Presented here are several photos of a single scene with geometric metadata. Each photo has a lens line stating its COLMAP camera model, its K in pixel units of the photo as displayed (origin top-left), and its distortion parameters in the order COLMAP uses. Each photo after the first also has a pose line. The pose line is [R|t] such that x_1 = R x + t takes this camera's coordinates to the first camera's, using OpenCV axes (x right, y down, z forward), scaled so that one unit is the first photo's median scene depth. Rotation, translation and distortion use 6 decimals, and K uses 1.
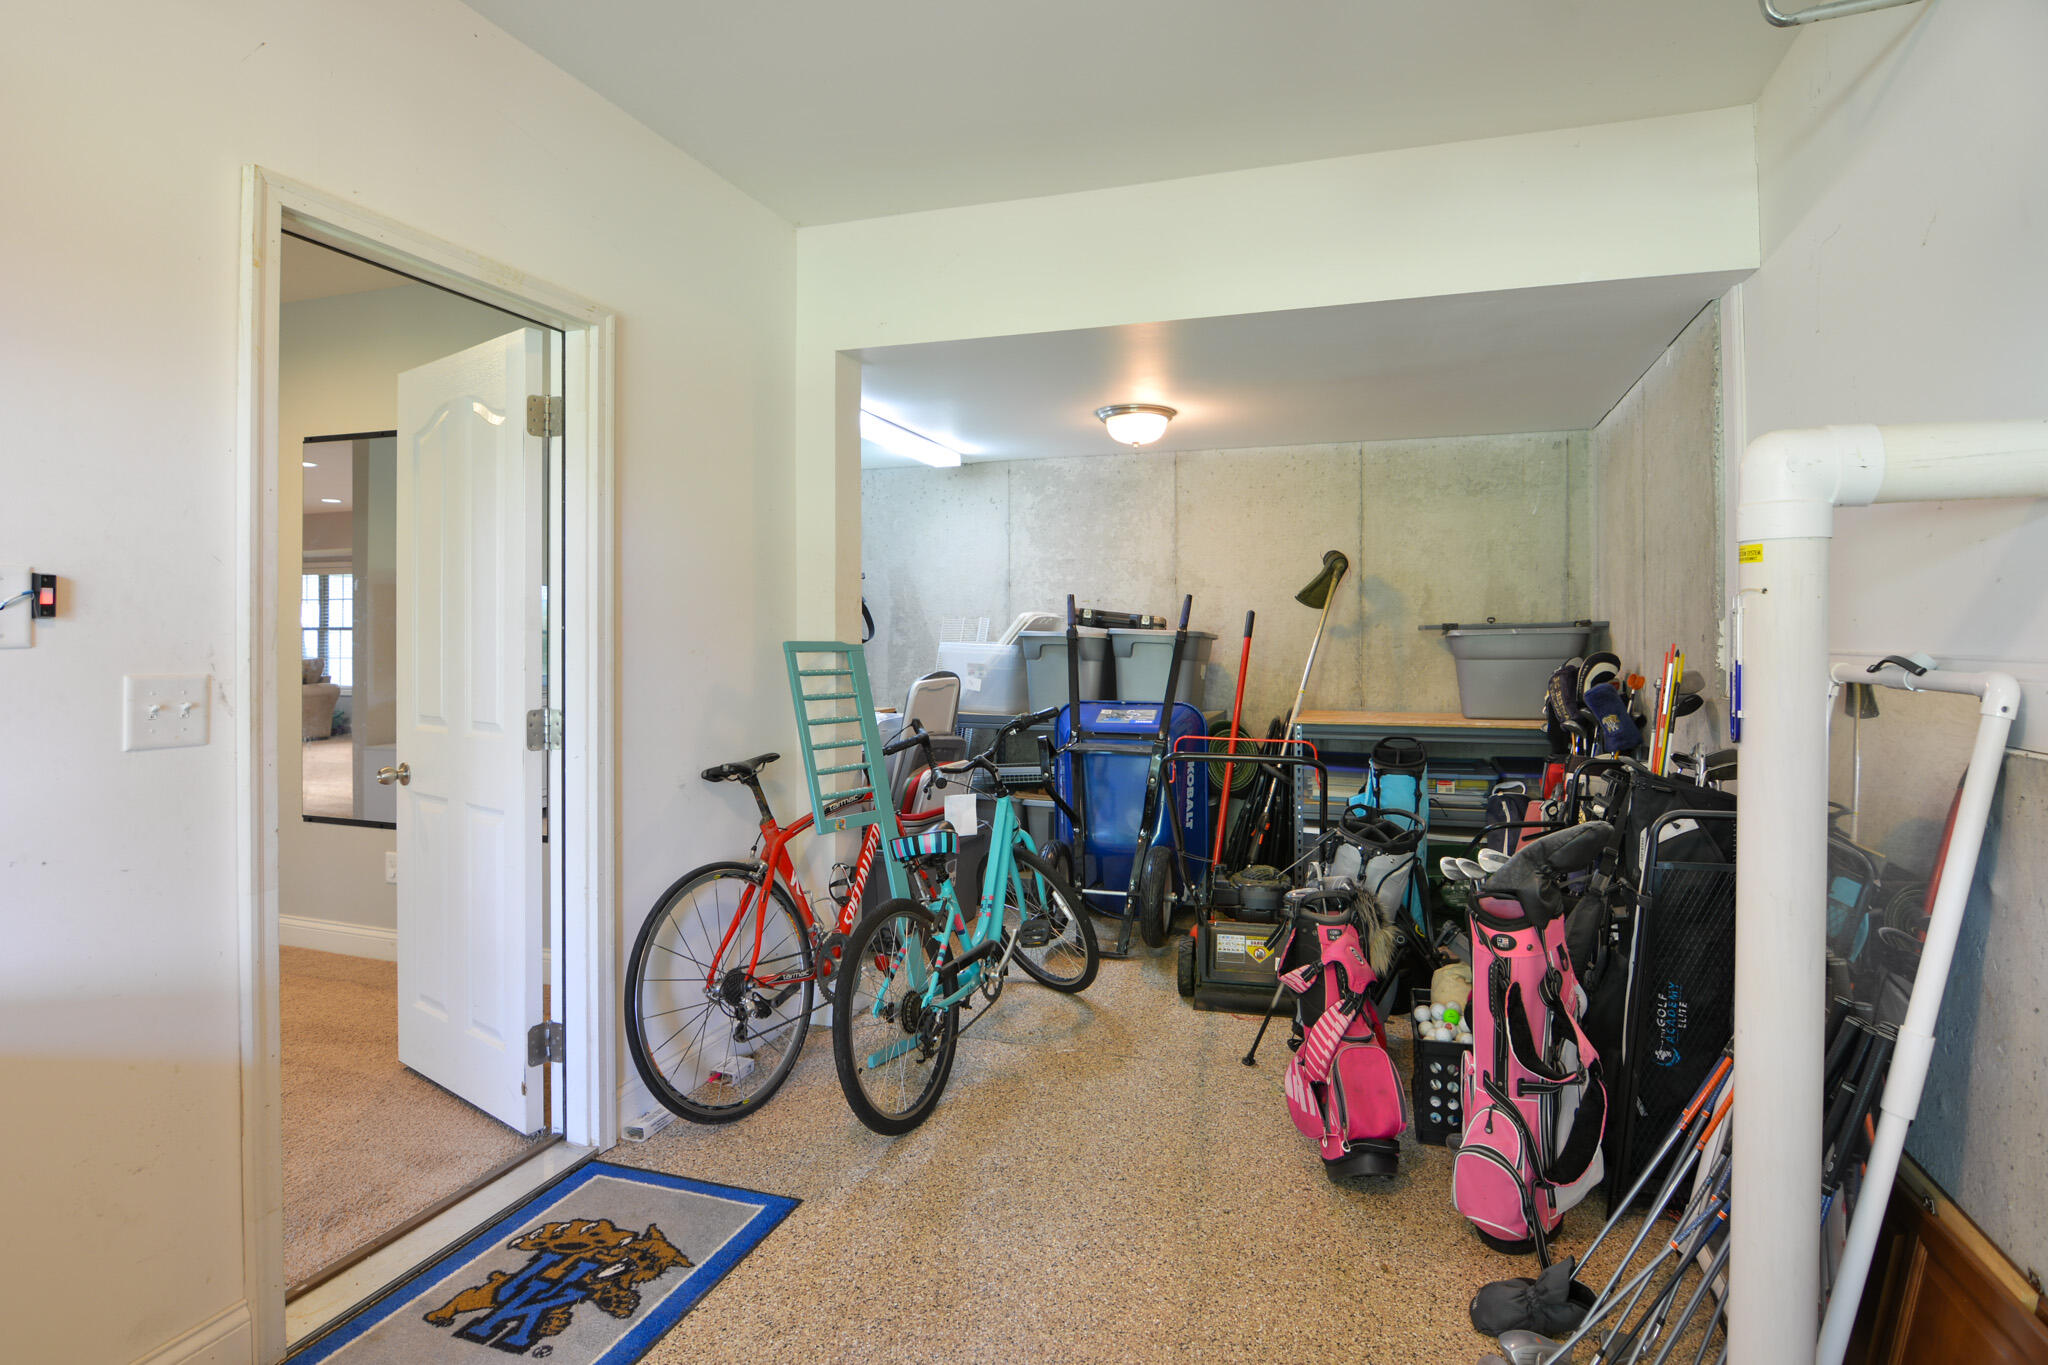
lens RADIAL K [[1004.8, 0, 1014.6], [0, 1004.8, 679.0], [0, 0, 1]] dist [-0.000402, -0.012316]
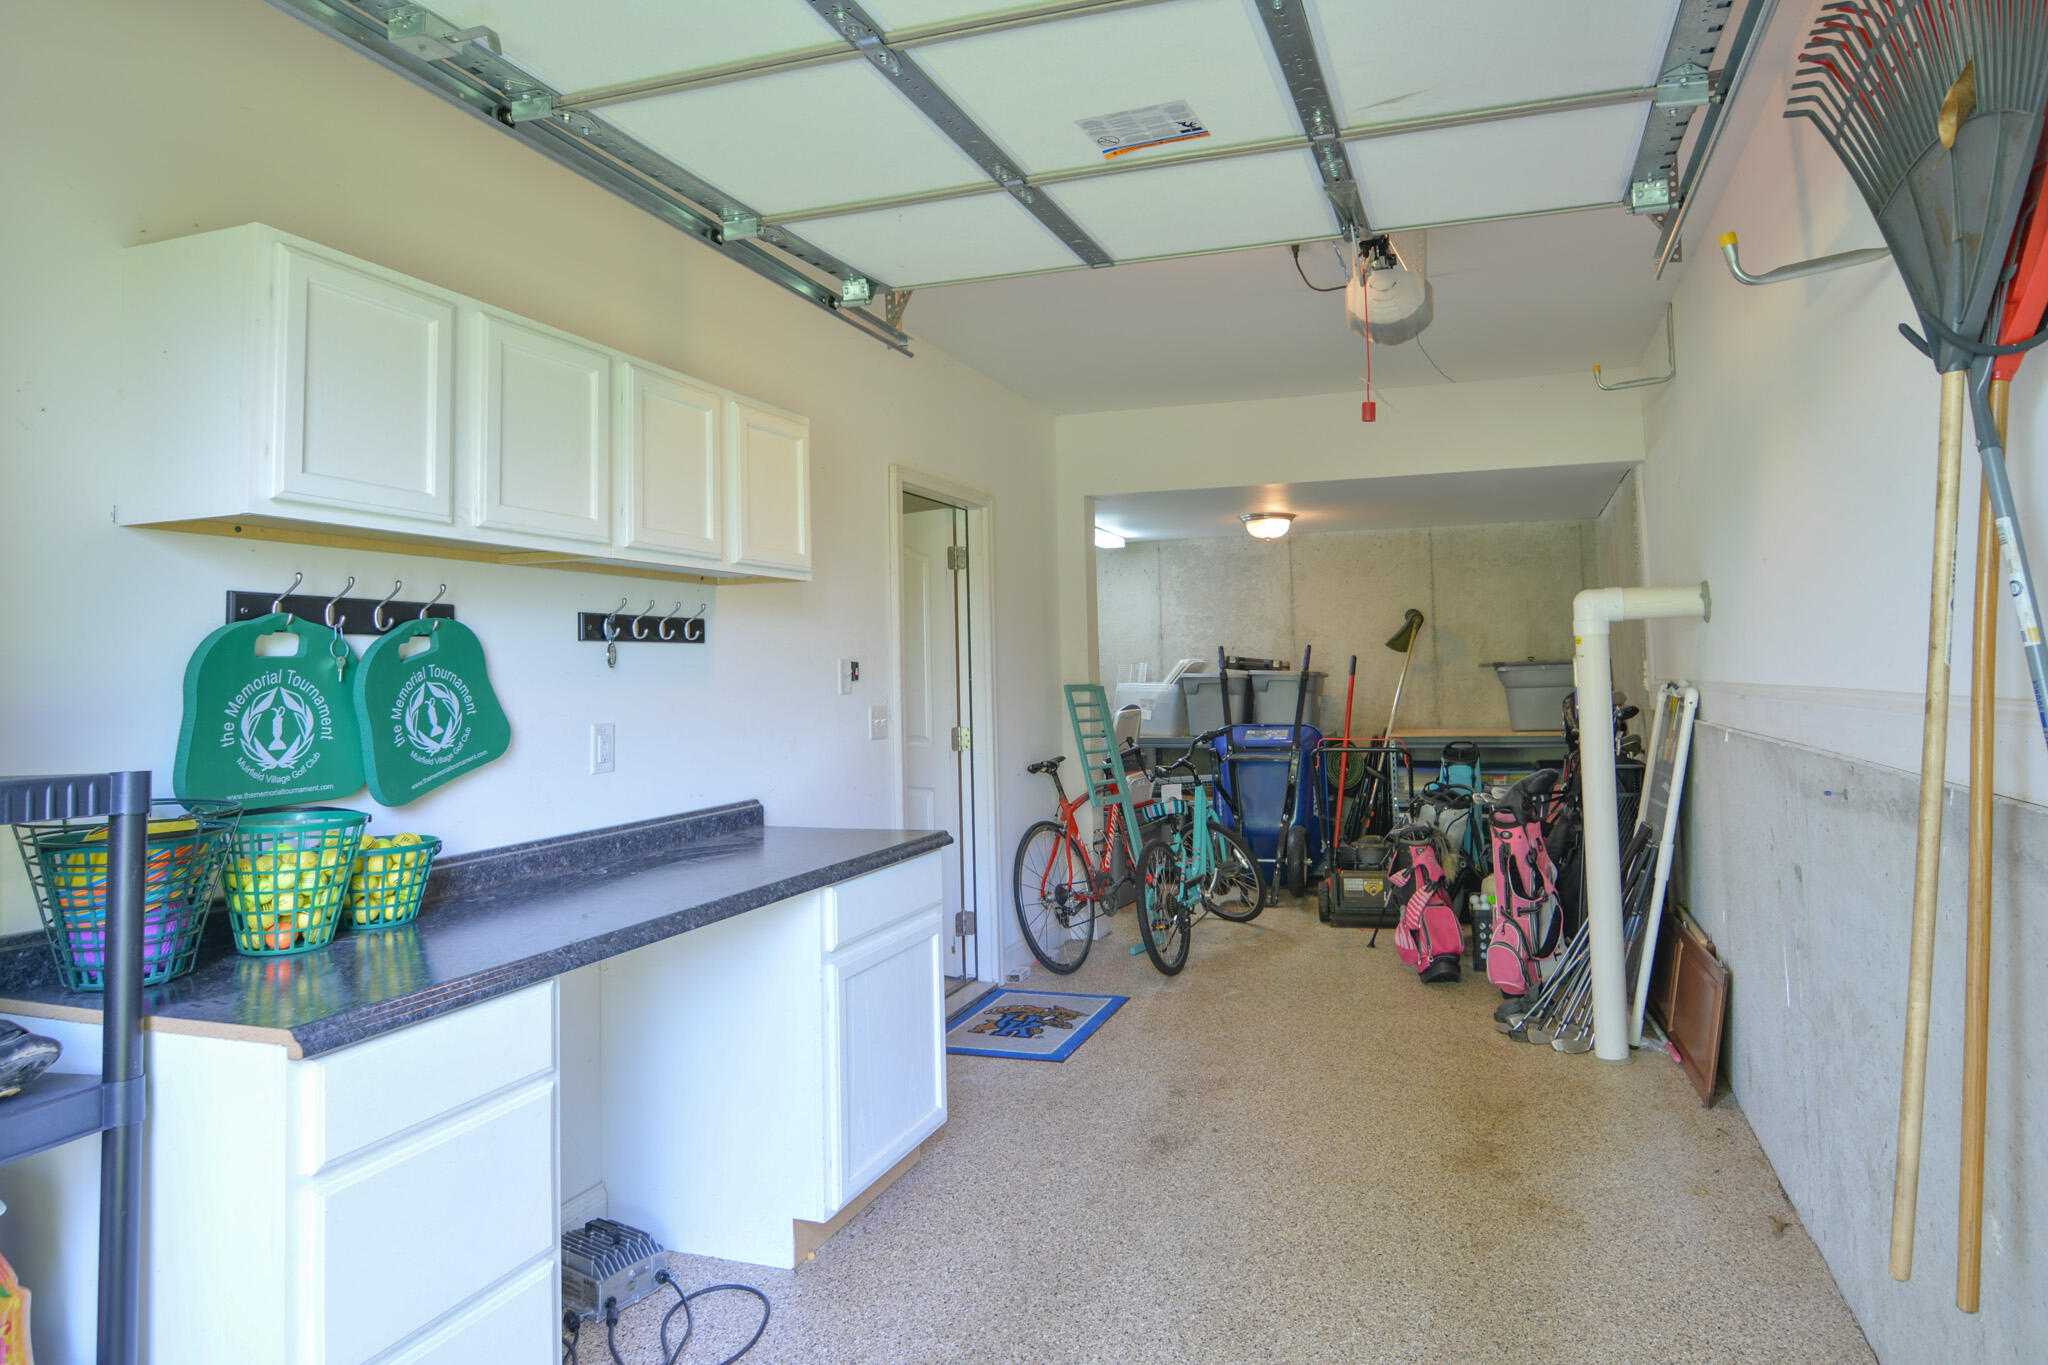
lens RADIAL K [[1346.5, 0, 1029.4], [0, 1346.5, 615.2], [0, 0, 1]] dist [0.003437, 0.000204]
pose [[0.999611, -0.018959, 0.020472, -0.265904], [0.020621, 0.996225, -0.084321, 0.024935], [-0.018796, 0.084710, 0.996228, -0.900290]]
